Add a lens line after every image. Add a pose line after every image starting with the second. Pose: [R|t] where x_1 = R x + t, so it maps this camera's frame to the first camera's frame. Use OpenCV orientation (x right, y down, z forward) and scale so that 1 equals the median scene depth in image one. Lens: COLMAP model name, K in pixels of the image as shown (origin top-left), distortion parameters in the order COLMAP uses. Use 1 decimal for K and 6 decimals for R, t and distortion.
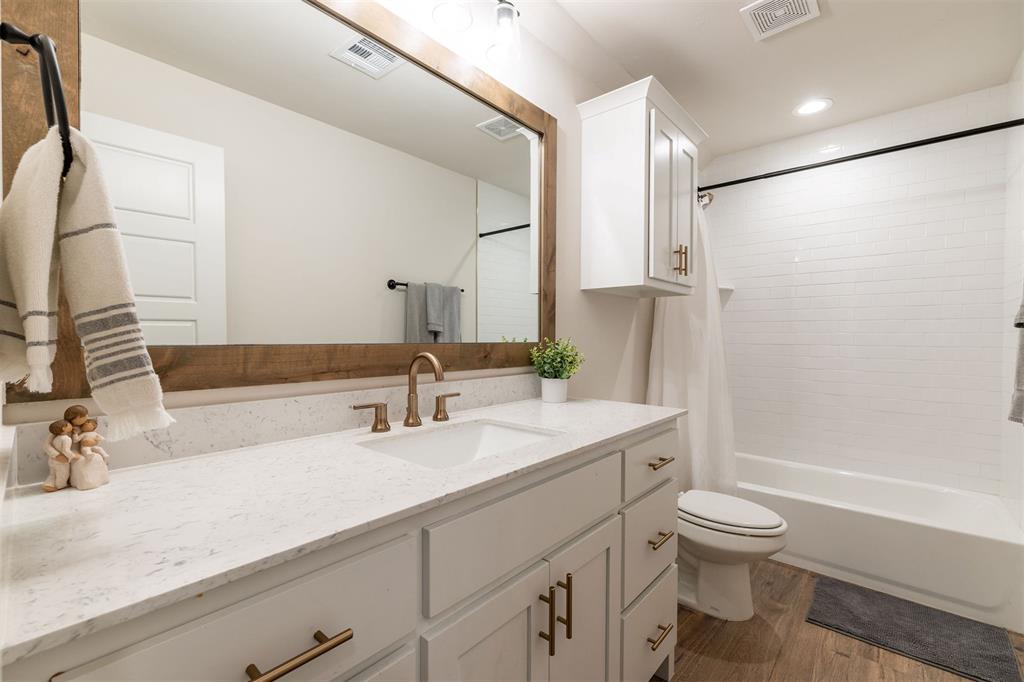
lens RADIAL K [[445.7, 0, 512.6], [0, 445.7, 344.9], [0, 0, 1]] dist [0.000757, 0.000142]
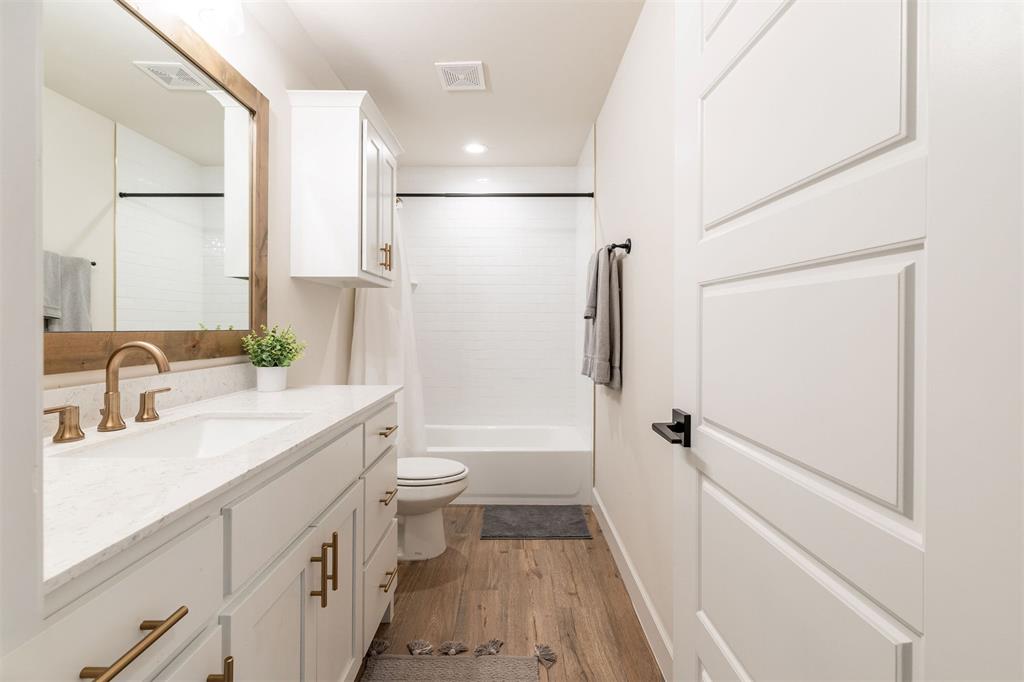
lens RADIAL K [[456.1, 0, 514.4], [0, 456.1, 330.7], [0, 0, 1]] dist [0.001069, 0.000643]
pose [[0.753817, -0.007228, 0.657045, -0.150347], [0.012535, 0.999916, -0.003382, 0.005836], [-0.656965, 0.010785, 0.753844, -0.092870]]
